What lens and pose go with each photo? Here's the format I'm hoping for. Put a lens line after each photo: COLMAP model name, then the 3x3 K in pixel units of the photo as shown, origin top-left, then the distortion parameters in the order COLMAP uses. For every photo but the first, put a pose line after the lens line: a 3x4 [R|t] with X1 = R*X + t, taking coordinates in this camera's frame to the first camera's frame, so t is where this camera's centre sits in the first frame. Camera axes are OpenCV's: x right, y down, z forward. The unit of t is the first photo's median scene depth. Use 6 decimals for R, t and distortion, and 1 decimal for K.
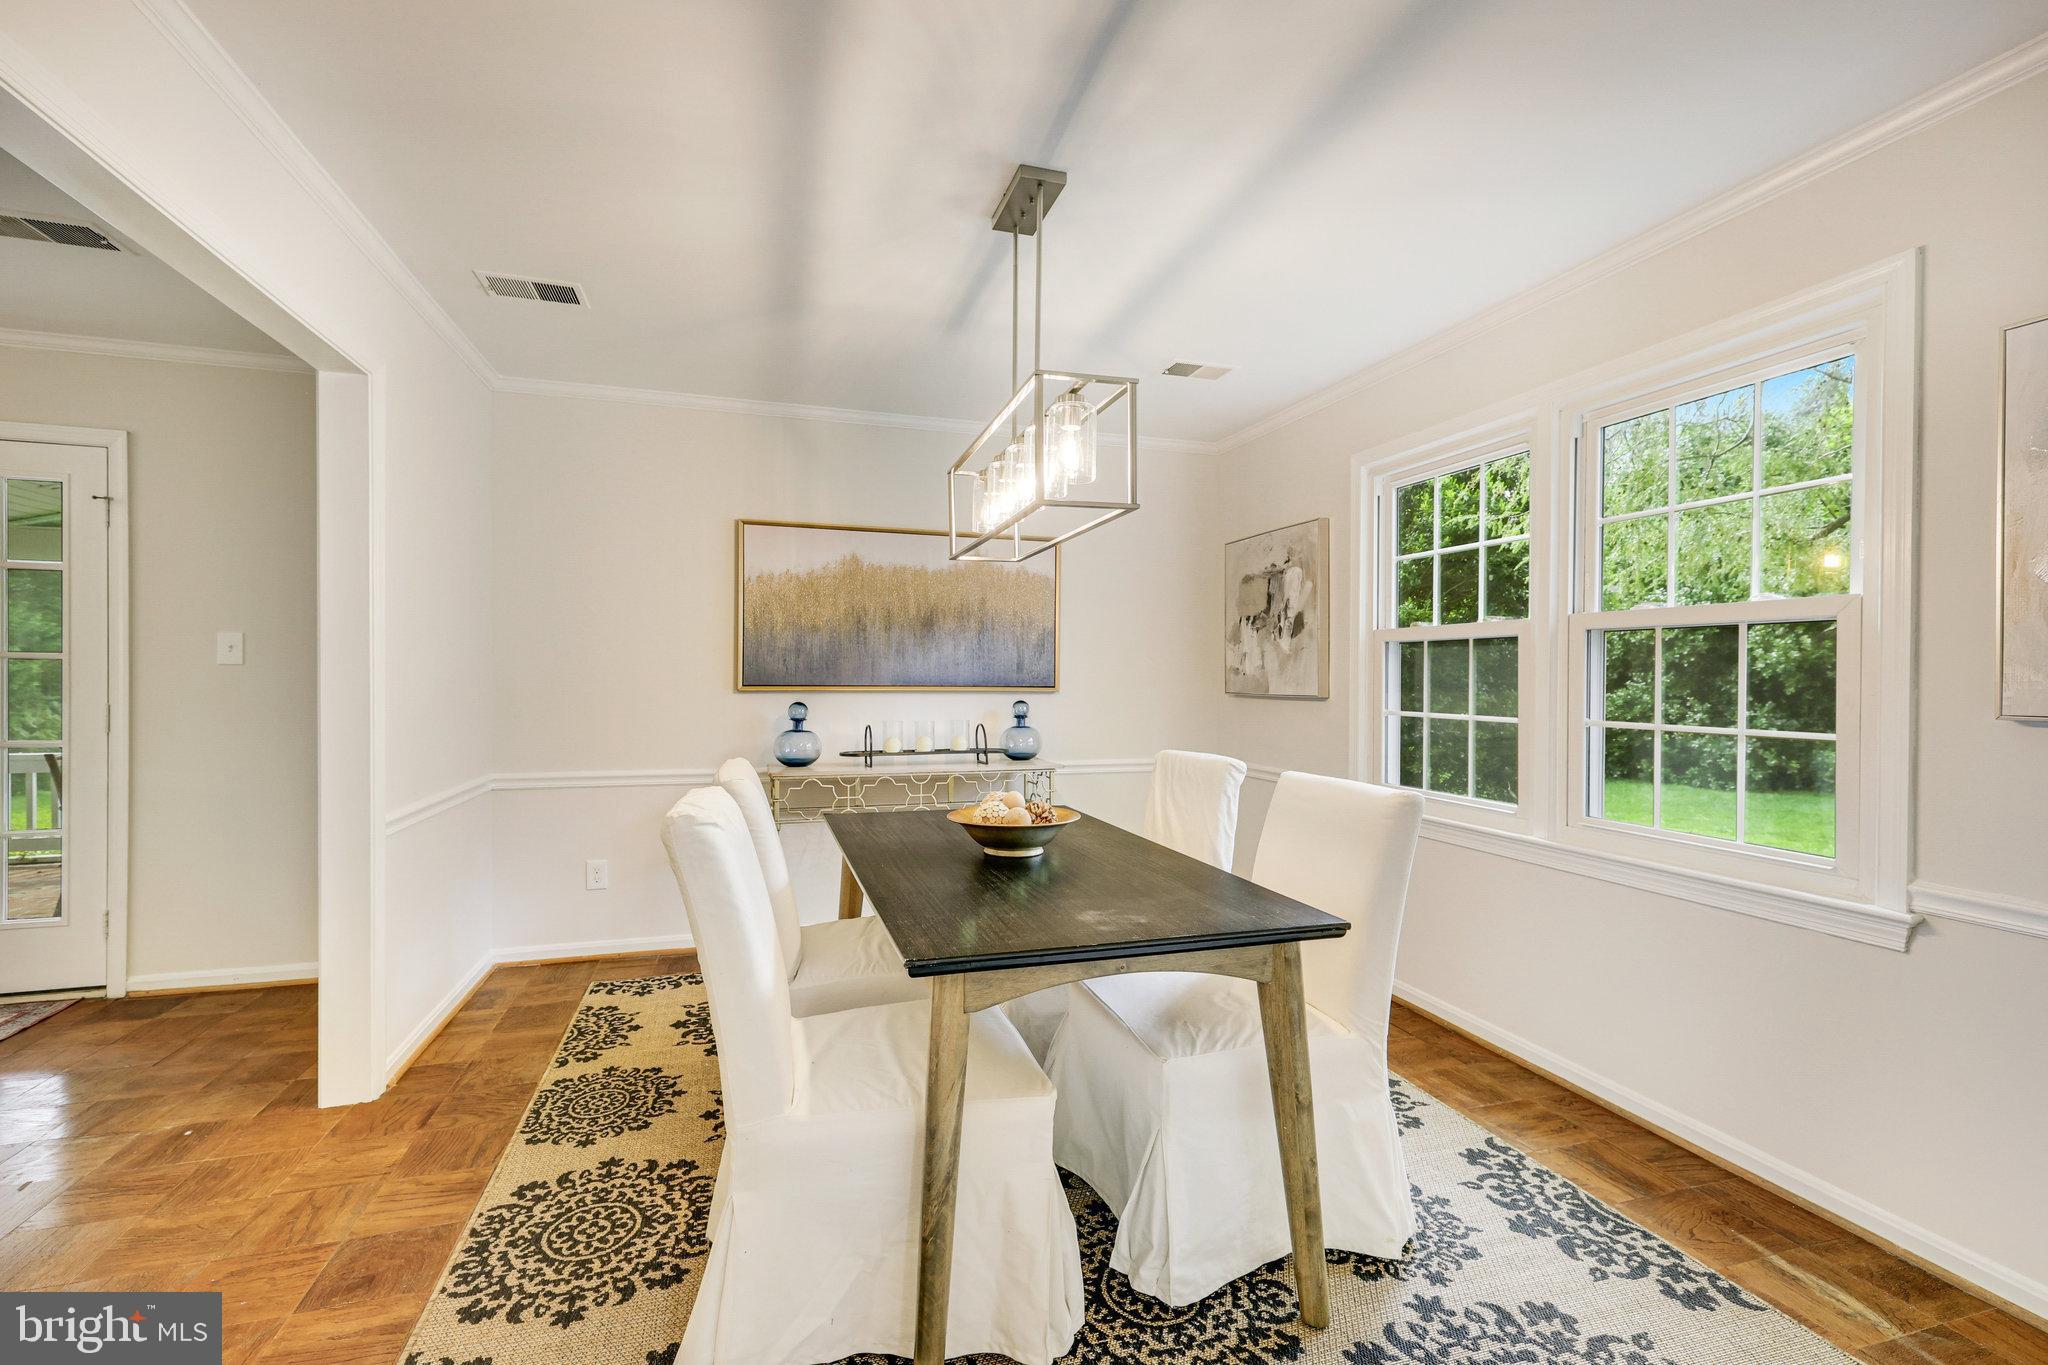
lens RADIAL K [[895.8, 0, 1031.1], [0, 895.8, 678.2], [0, 0, 1]] dist [0.001737, 0.000169]
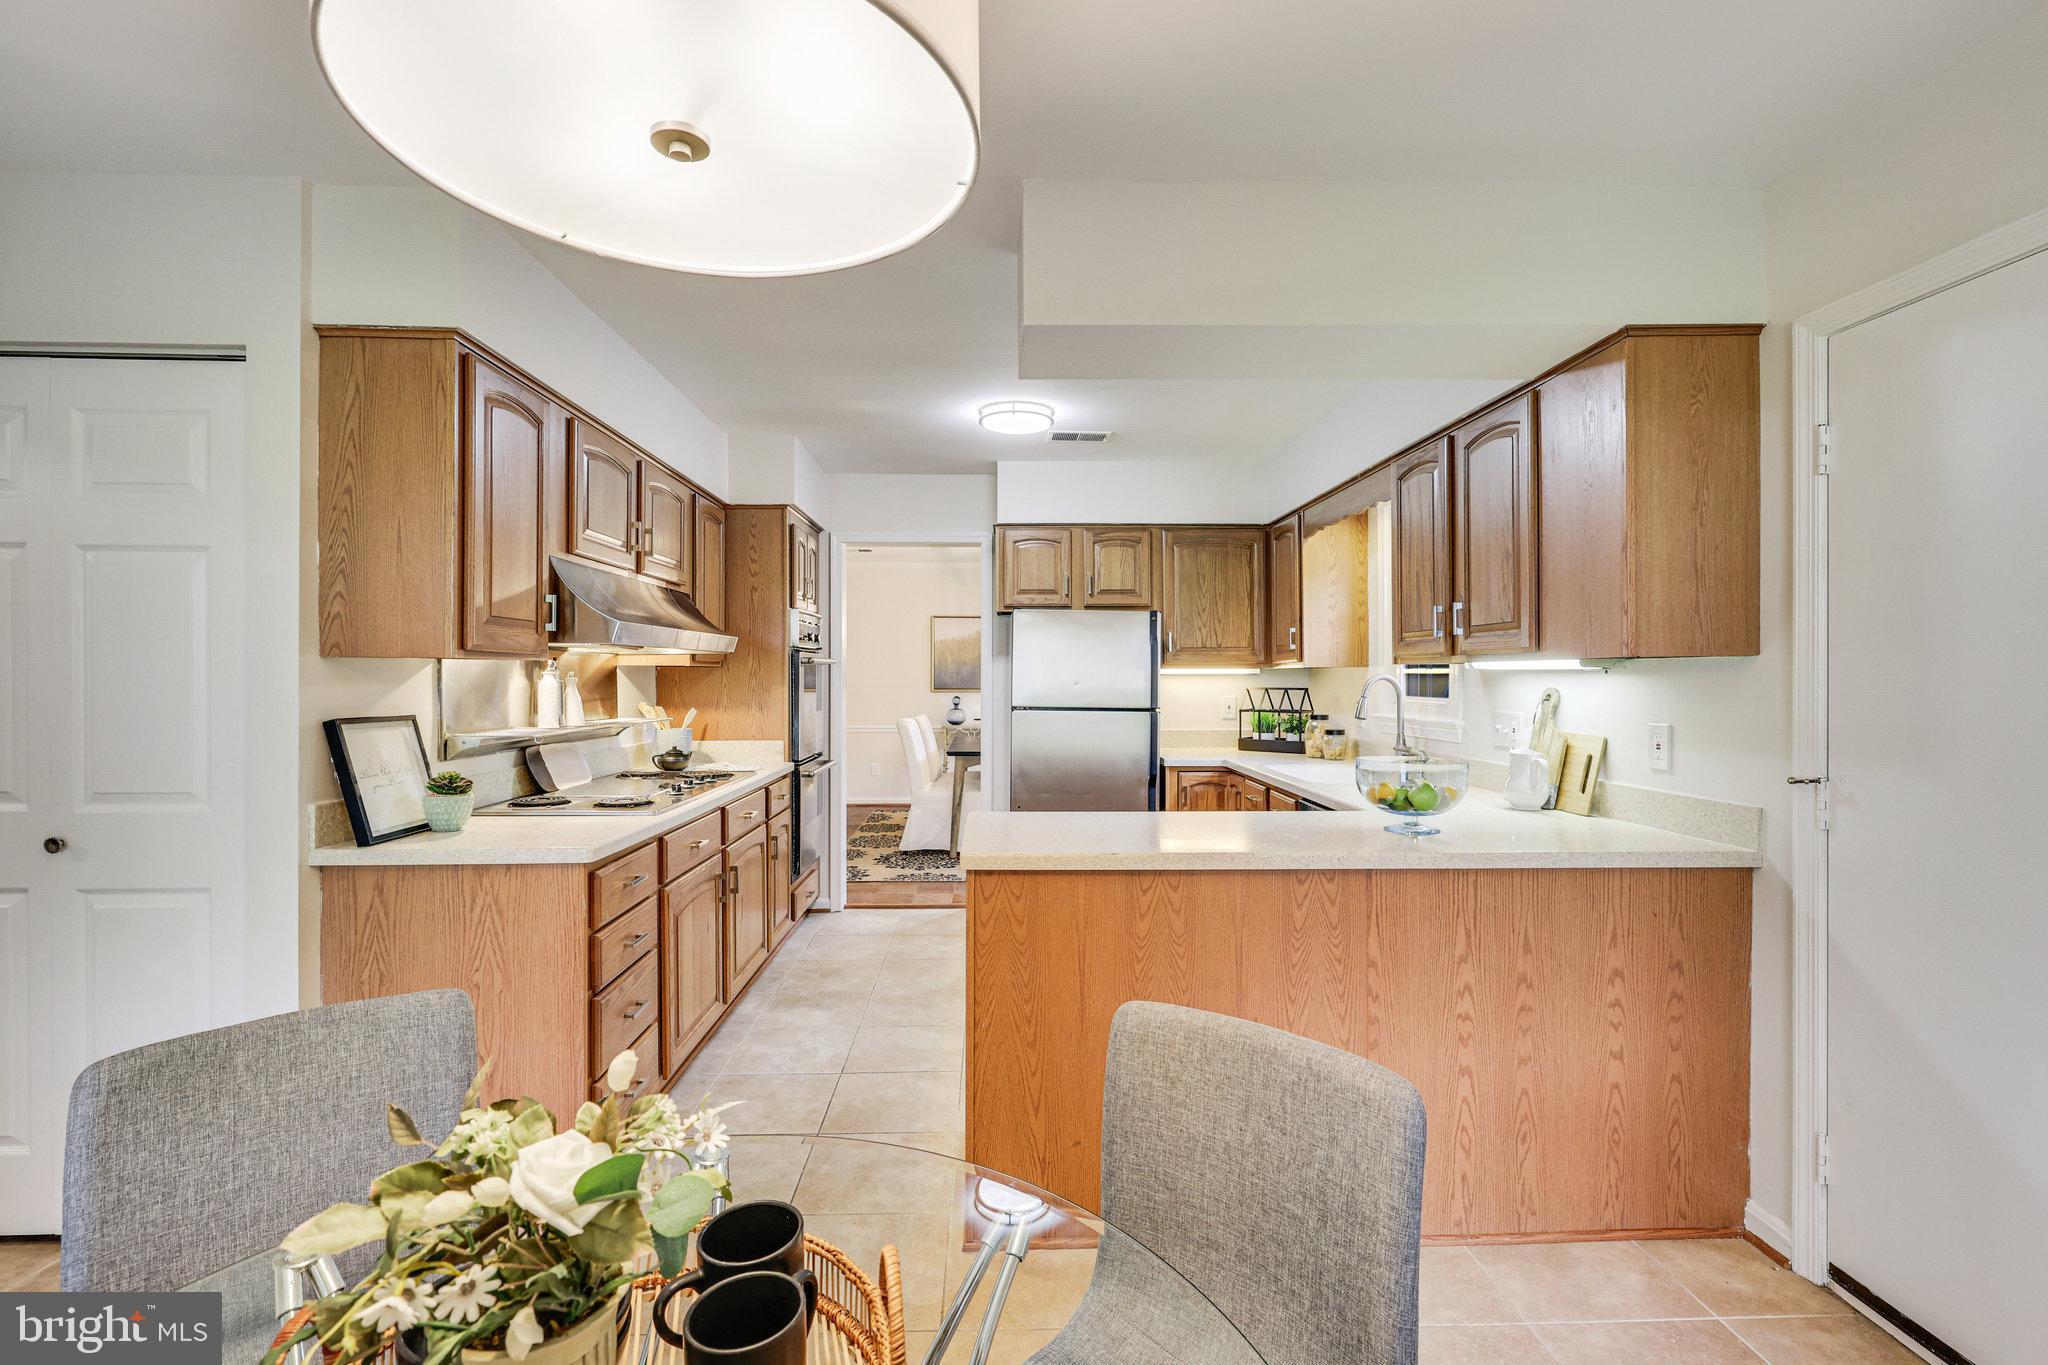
lens RADIAL K [[895.8, 0, 1031.1], [0, 895.8, 678.2], [0, 0, 1]] dist [0.001737, 0.000169]
pose [[0.962710, -0.005024, -0.270491, 0.509994], [0.003697, 0.999979, -0.005415, -0.005764], [0.270512, 0.004213, 0.962707, -1.074855]]
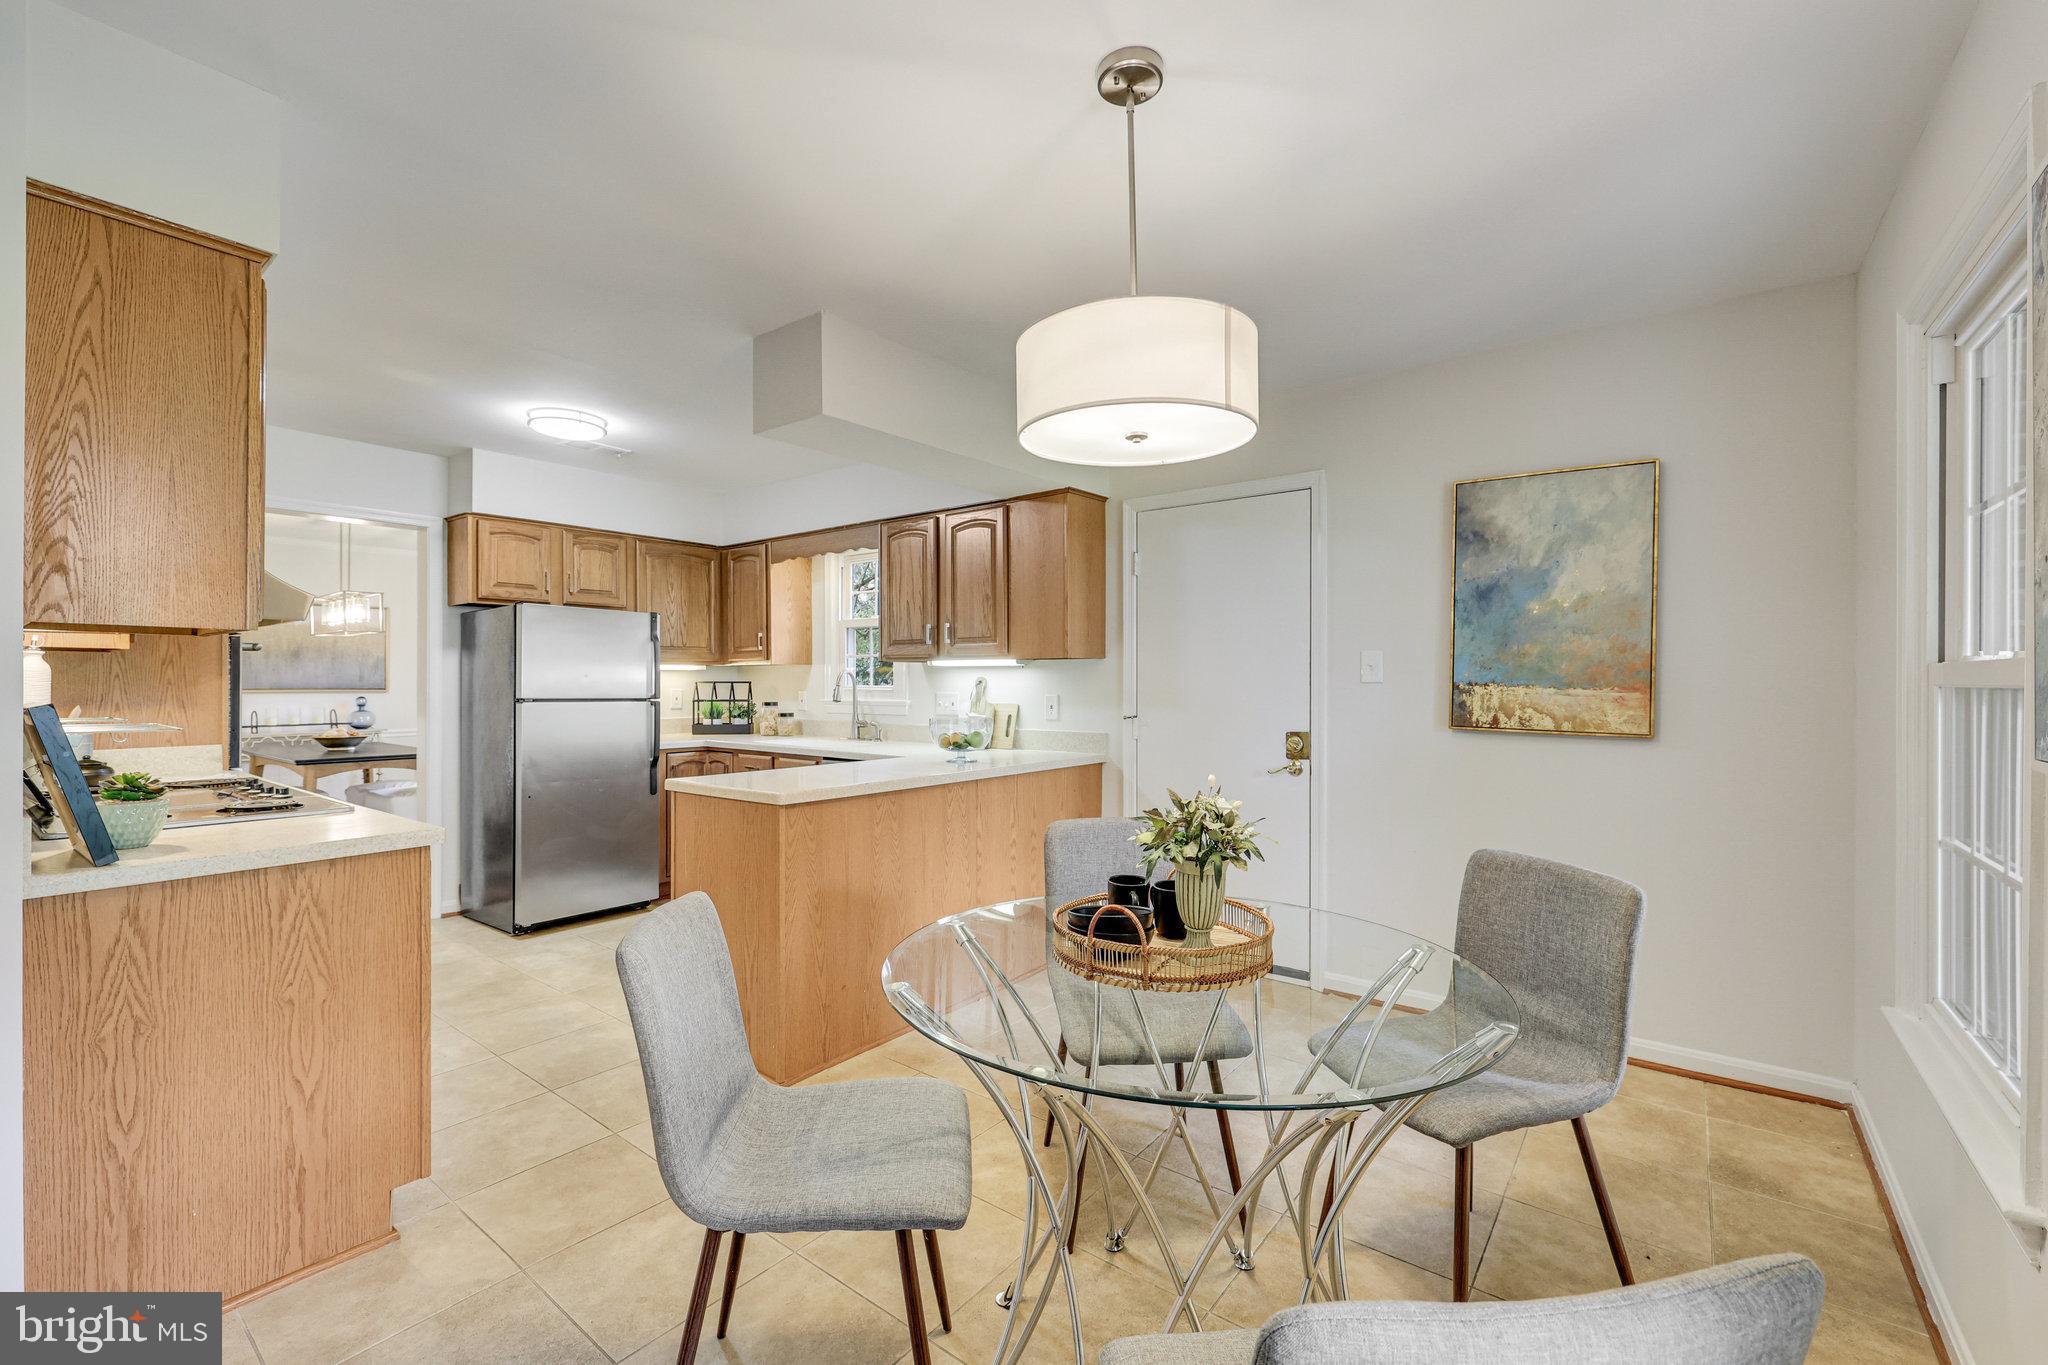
lens RADIAL K [[845.0, 0, 1007.8], [0, 845.0, 682.3], [0, 0, 1]] dist [0.000666, 0.000001]
pose [[0.830485, -0.005954, 0.557009, 0.128638], [0.007727, 0.999970, -0.000832, 0.007576], [-0.556987, 0.004995, 0.830506, -1.225413]]
